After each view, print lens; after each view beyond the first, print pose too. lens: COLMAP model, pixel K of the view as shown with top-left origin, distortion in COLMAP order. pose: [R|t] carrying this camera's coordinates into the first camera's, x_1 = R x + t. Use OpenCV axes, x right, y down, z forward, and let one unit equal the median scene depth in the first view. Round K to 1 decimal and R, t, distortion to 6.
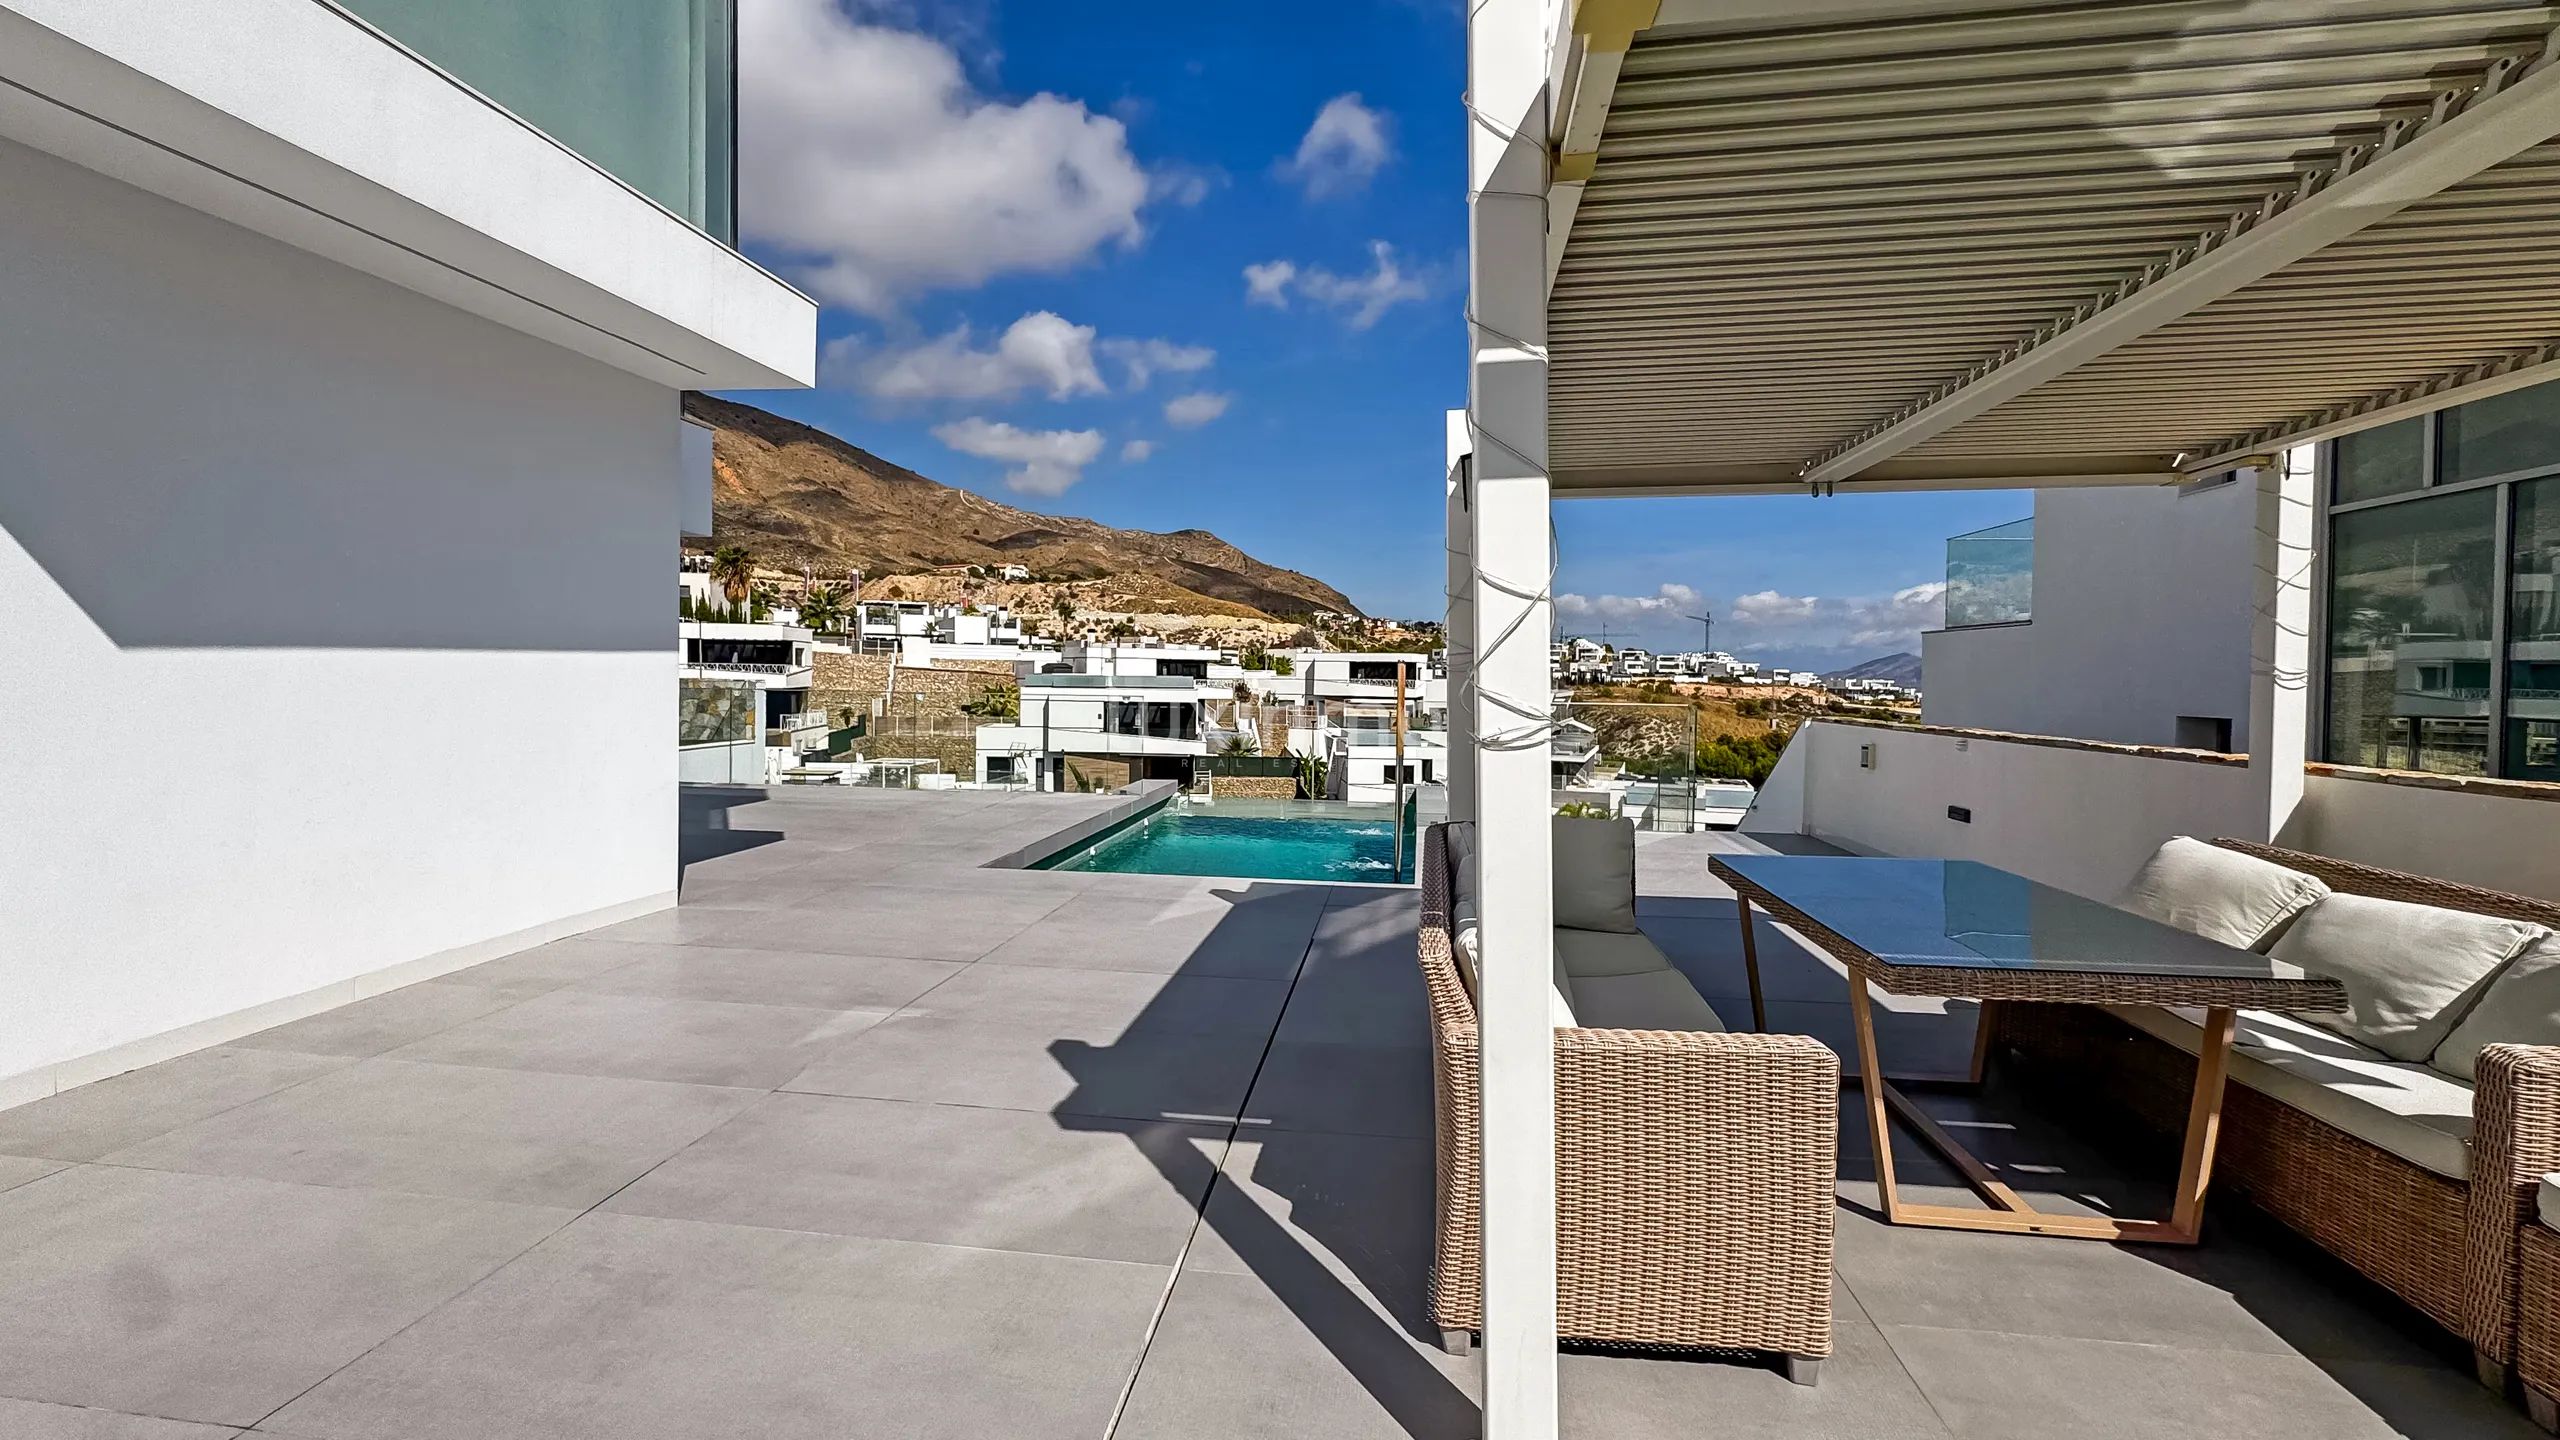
lens RADIAL K [[1038.7, 0, 1279.7], [0, 1038.7, 691.5], [0, 0, 1]] dist [0.000611, 0.000183]
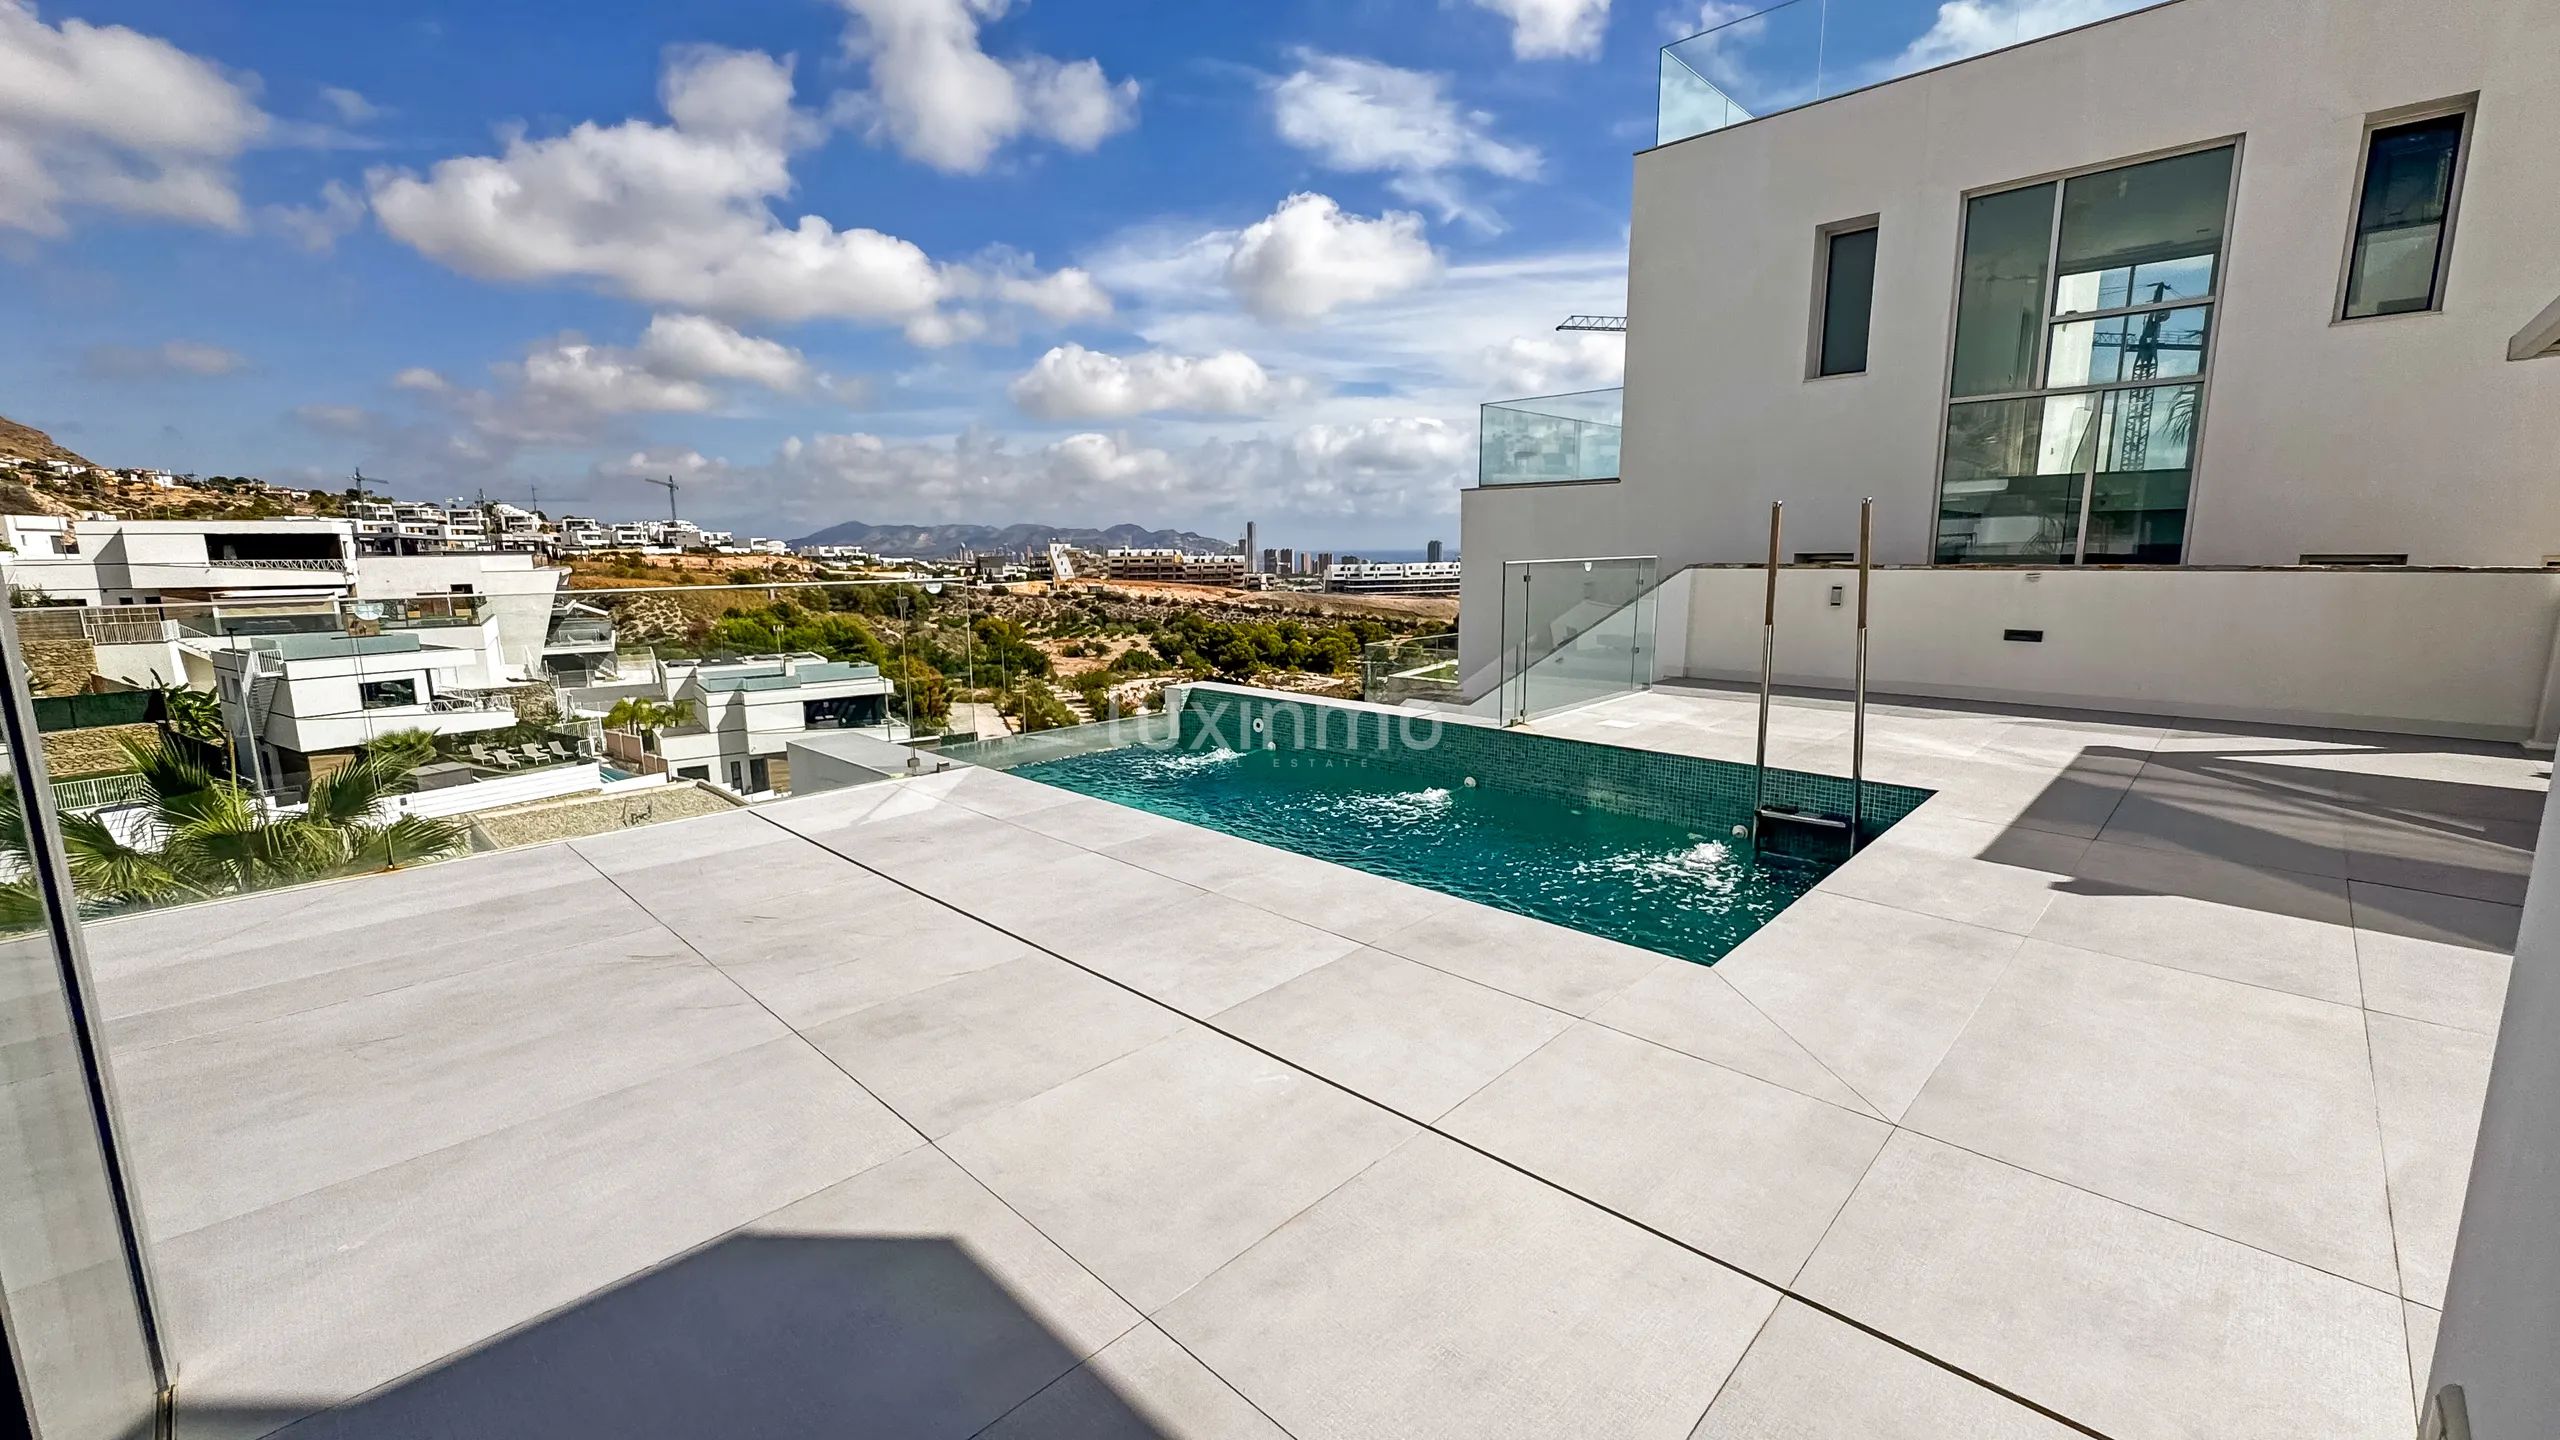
lens RADIAL K [[1028.4, 0, 1273.0], [0, 1028.4, 720.7], [0, 0, 1]] dist [0.004356, 0.000346]
pose [[0.603674, -0.155794, 0.781861, -0.042795], [0.033866, 0.984846, 0.170093, -0.000878], [-0.796512, -0.076202, 0.599802, 0.054522]]
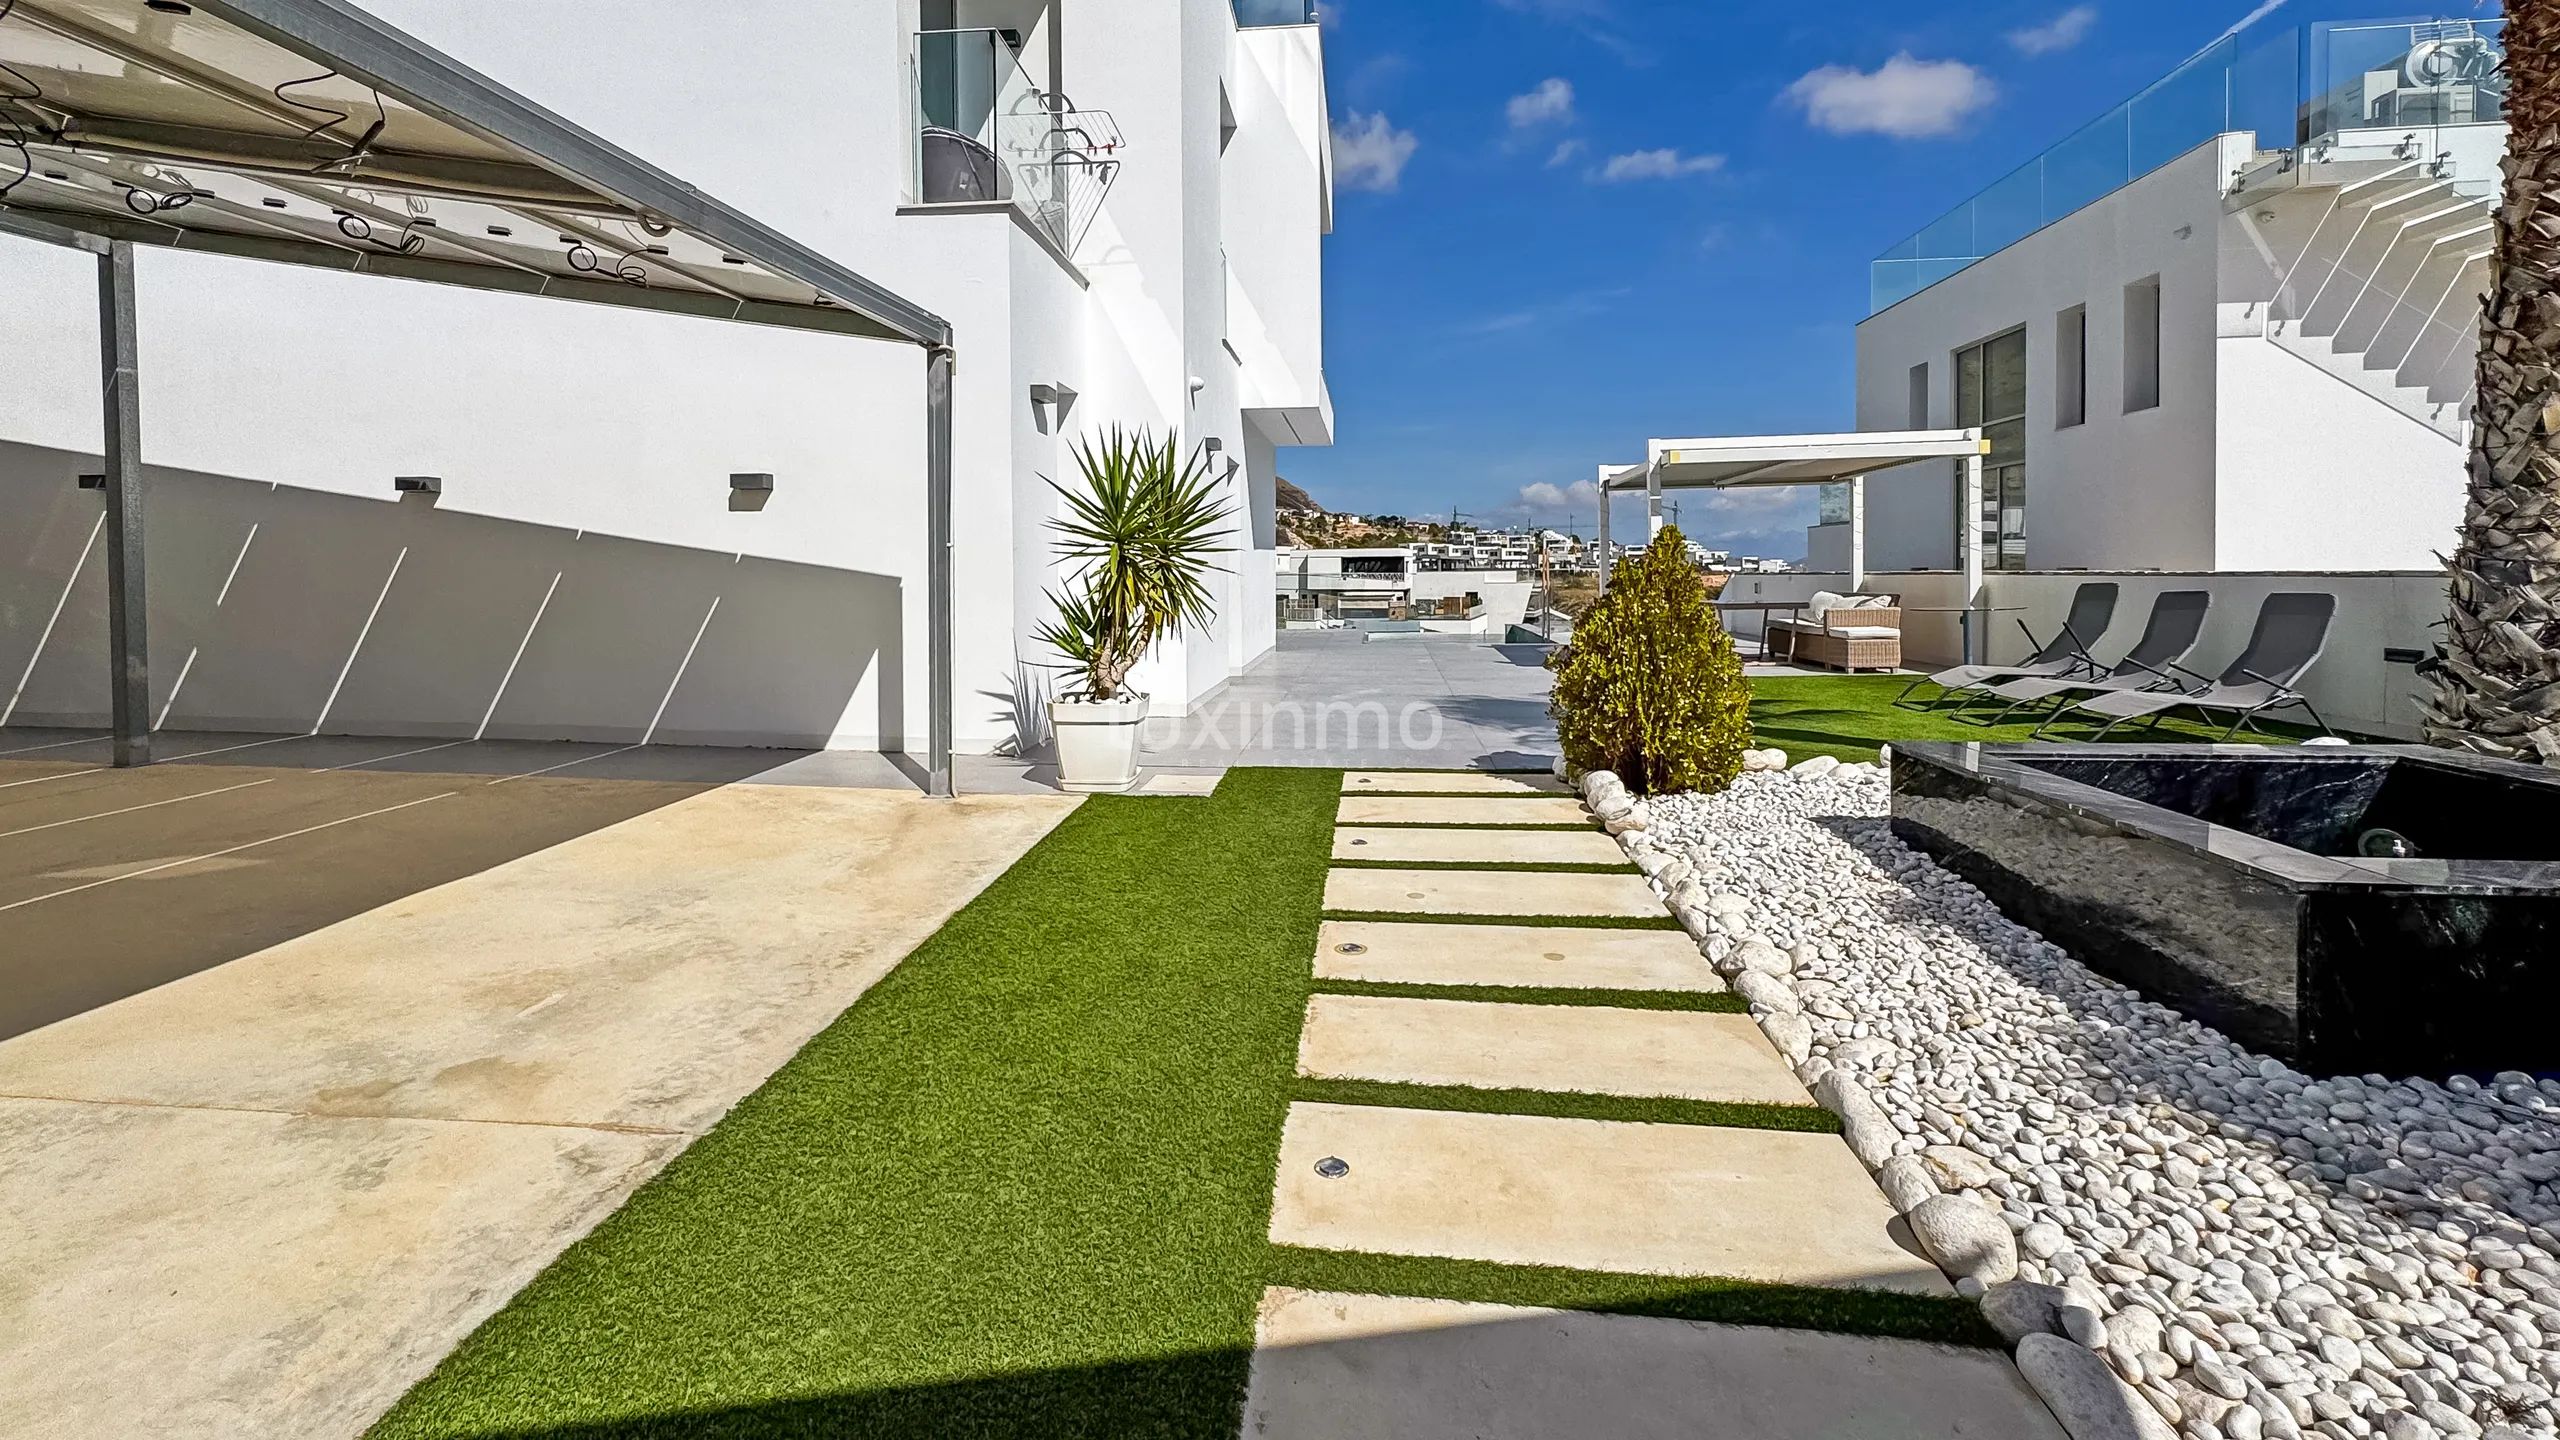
lens RADIAL K [[1081.5, 0, 1259.7], [0, 1081.5, 610.2], [0, 0, 1]] dist [0.000623, -0.000149]
pose [[0.999467, -0.023536, 0.022627, -0.034330], [0.023140, 0.999577, 0.017613, 0.003045], [-0.023032, -0.017080, 0.999589, -0.078677]]
